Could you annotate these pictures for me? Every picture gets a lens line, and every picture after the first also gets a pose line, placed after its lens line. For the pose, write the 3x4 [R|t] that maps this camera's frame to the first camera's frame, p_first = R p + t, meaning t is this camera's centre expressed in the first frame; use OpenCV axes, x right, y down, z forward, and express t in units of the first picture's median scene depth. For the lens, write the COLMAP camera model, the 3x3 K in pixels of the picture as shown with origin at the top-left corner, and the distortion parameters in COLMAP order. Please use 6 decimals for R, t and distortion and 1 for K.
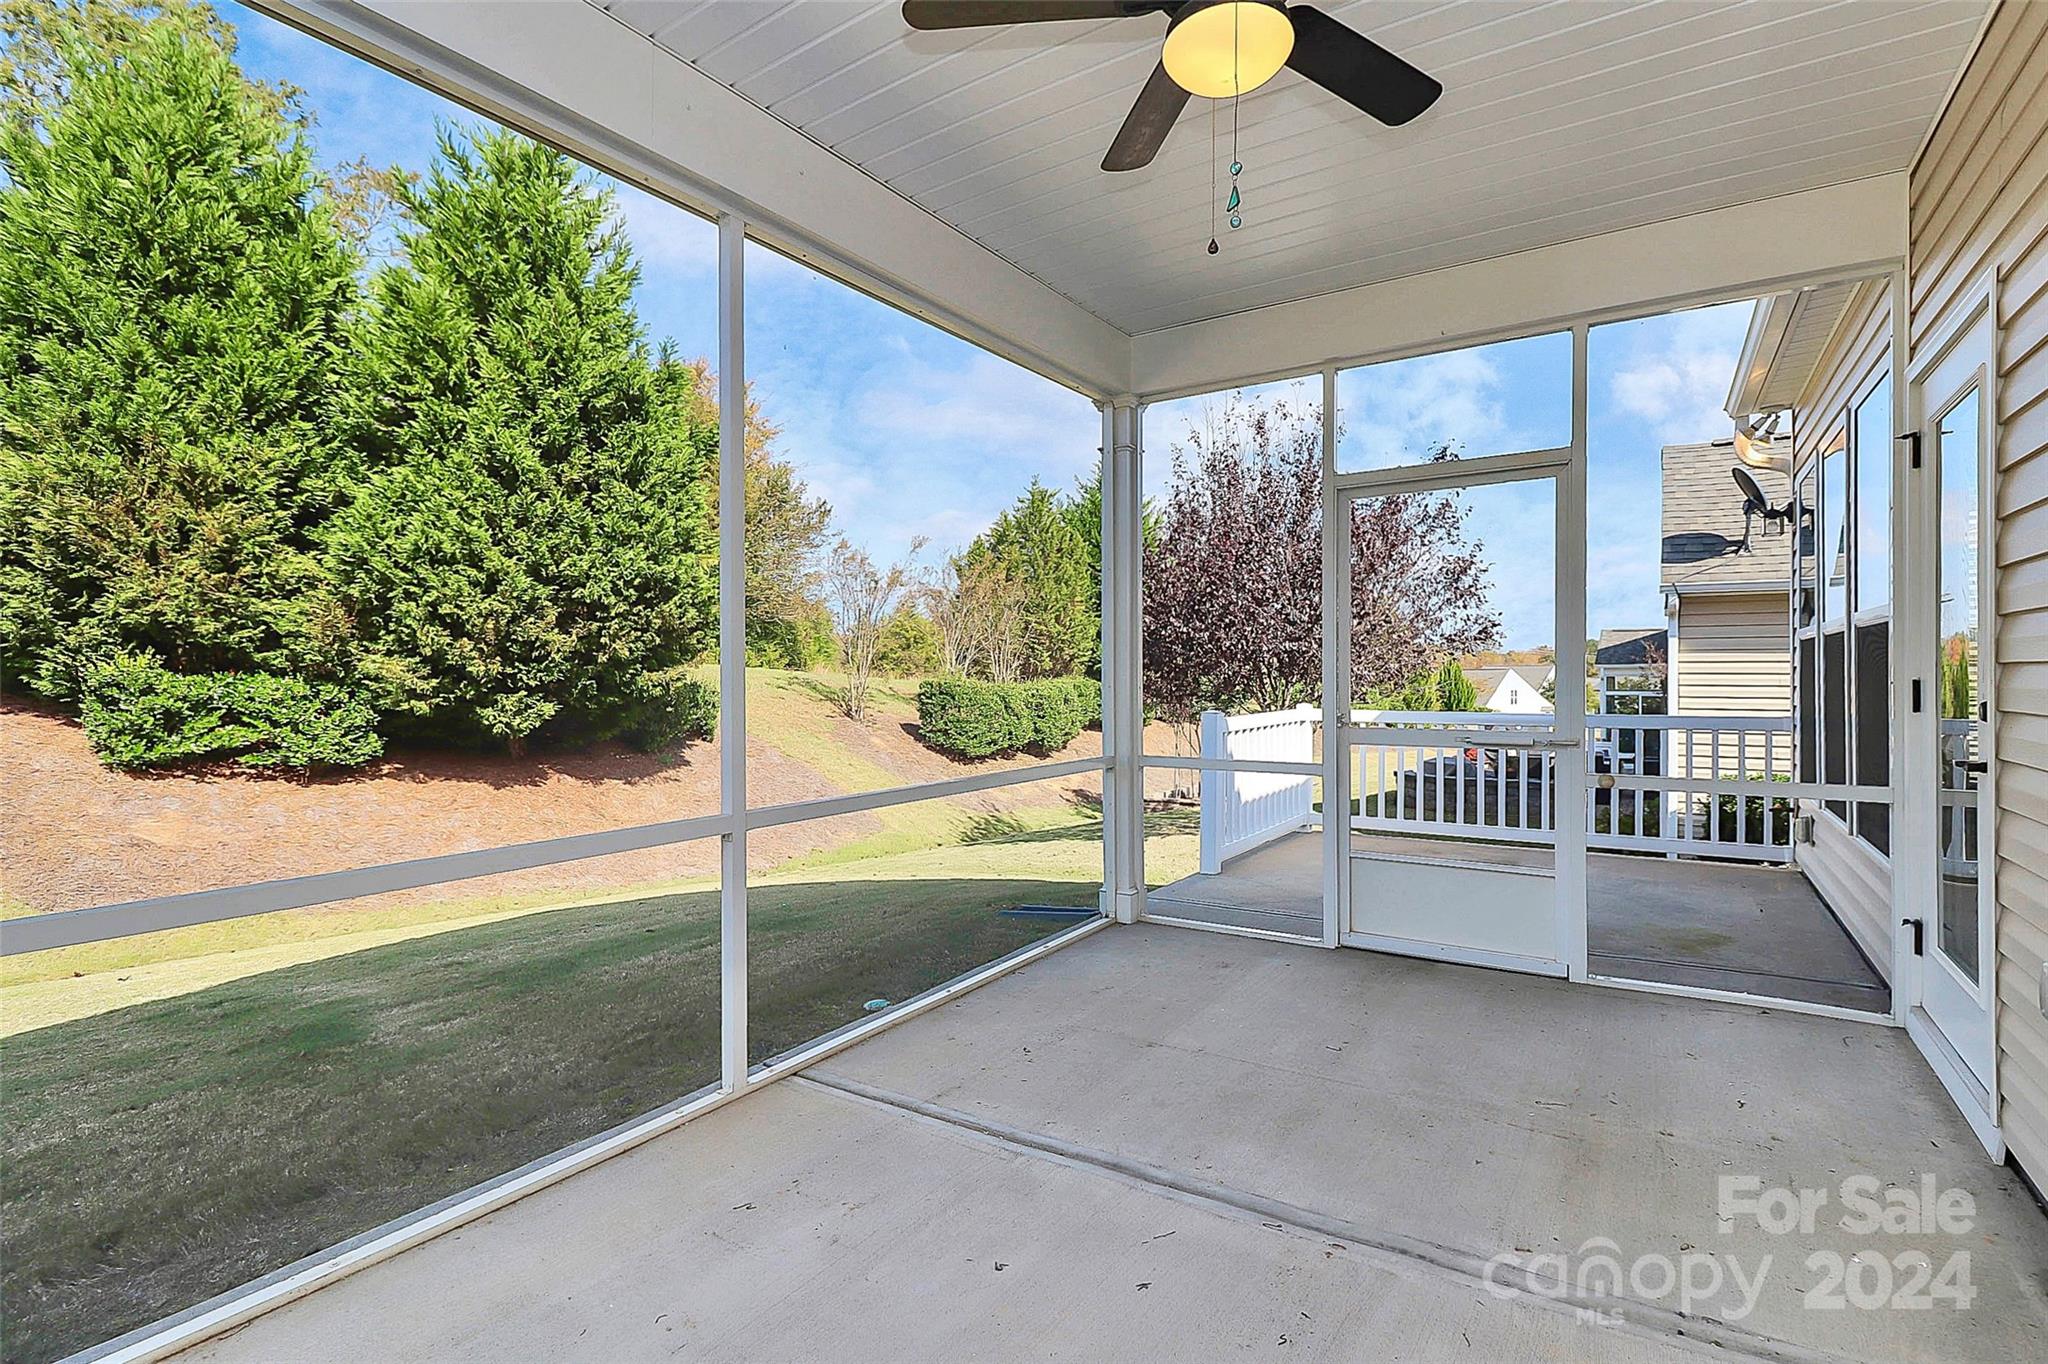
lens RADIAL K [[973.9, 0, 1017.9], [0, 973.9, 682.3], [0, 0, 1]] dist [0.000349, -0.011061]
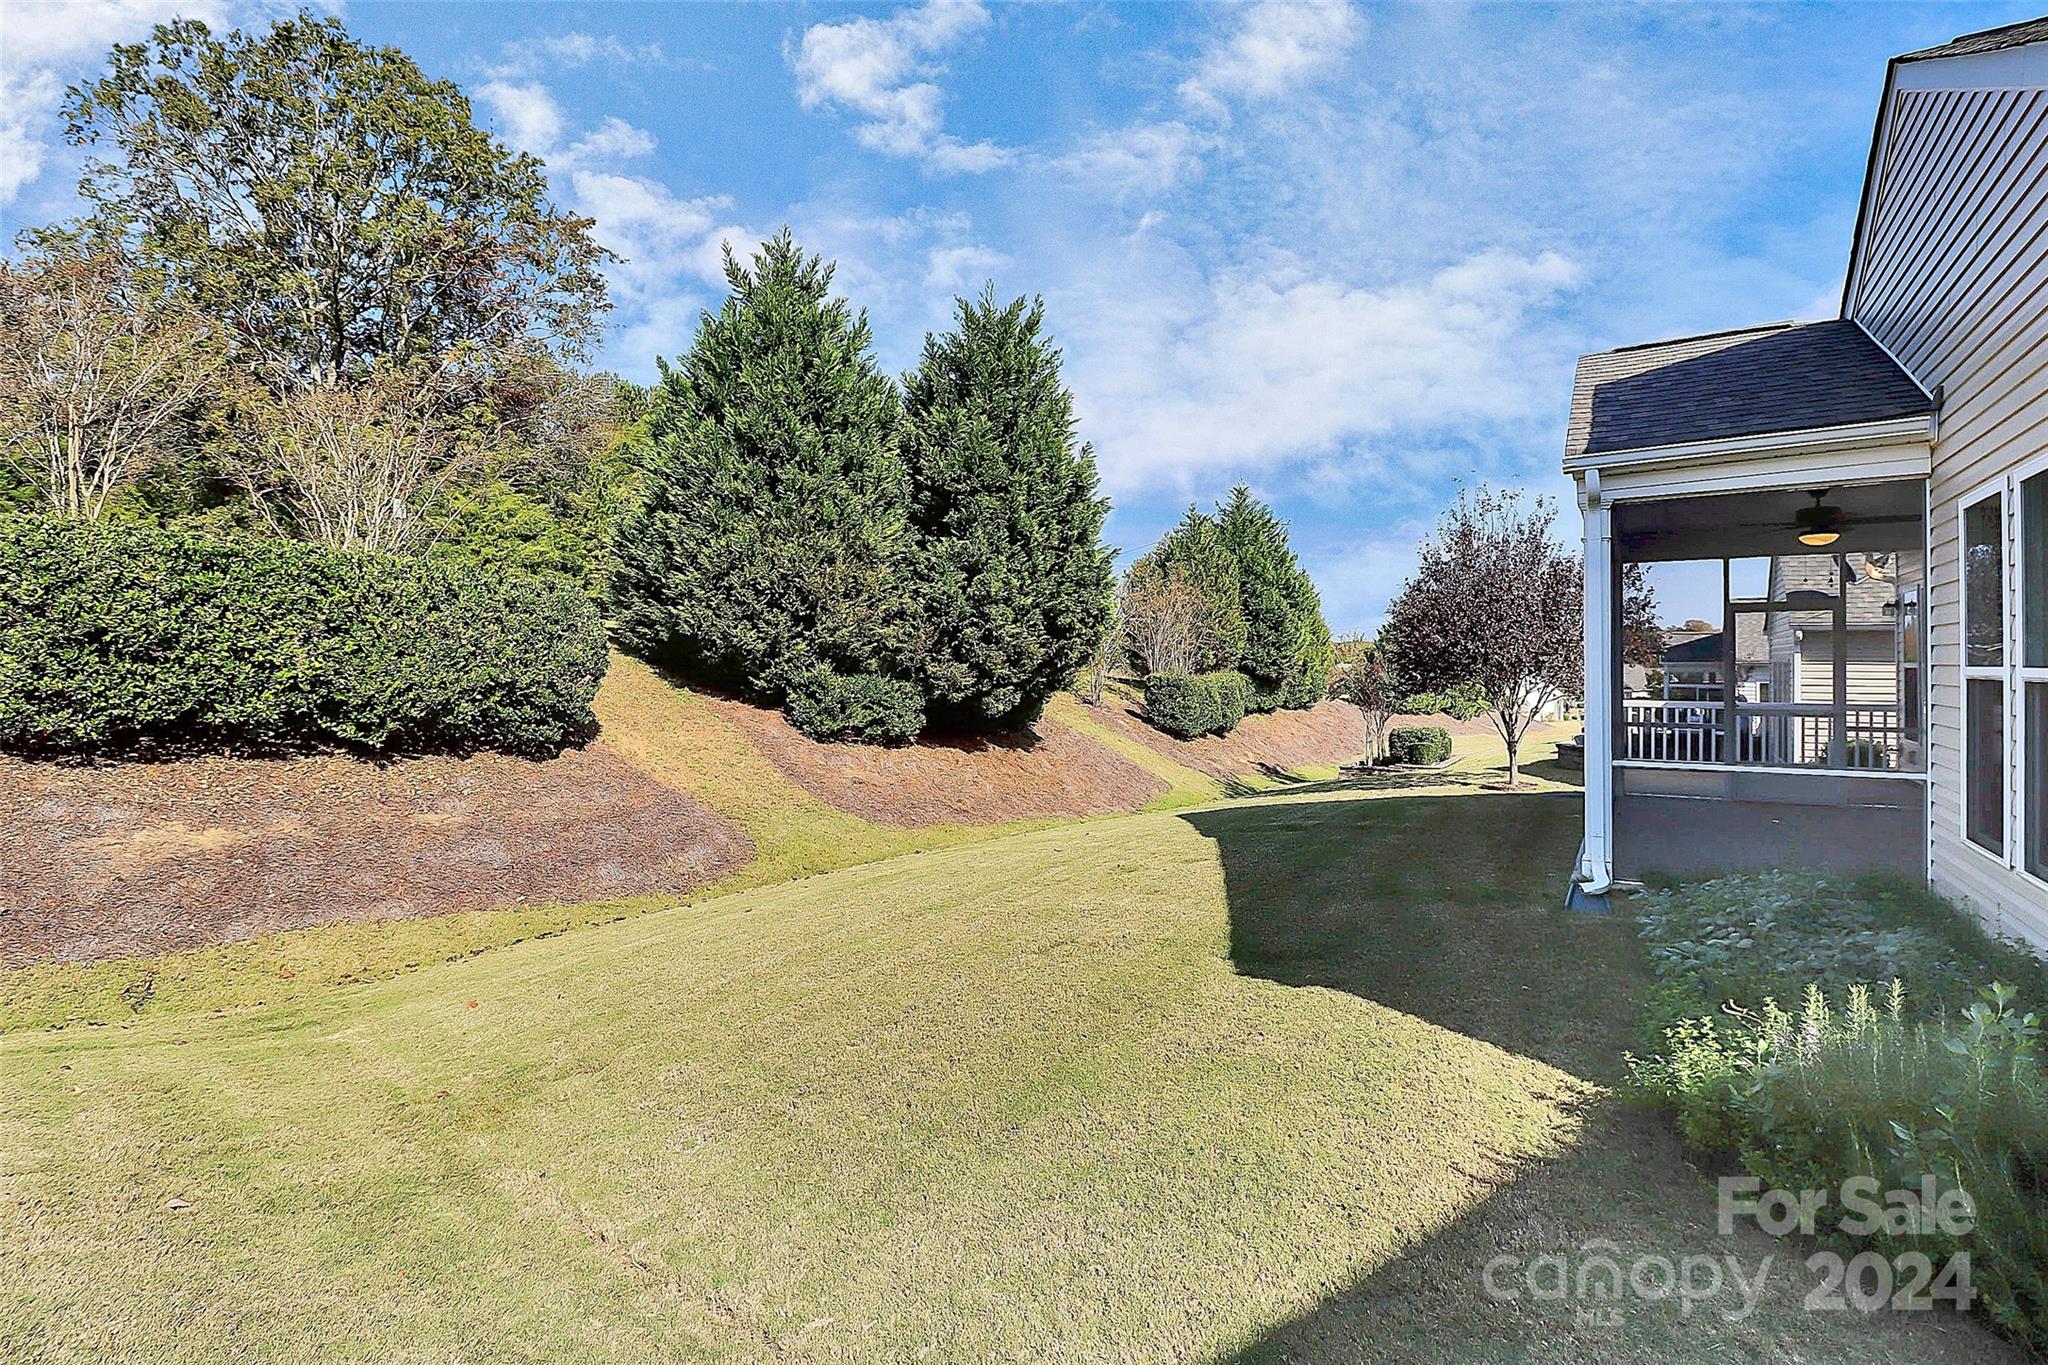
lens RADIAL K [[973.9, 0, 1022.5], [0, 973.9, 675.6], [0, 0, 1]] dist [0.000349, -0.011061]
pose [[0.999916, 0.001882, 0.012799, -0.540356], [-0.001944, 0.999987, 0.004802, -0.014798], [-0.012790, -0.004827, 0.999907, -0.512157]]
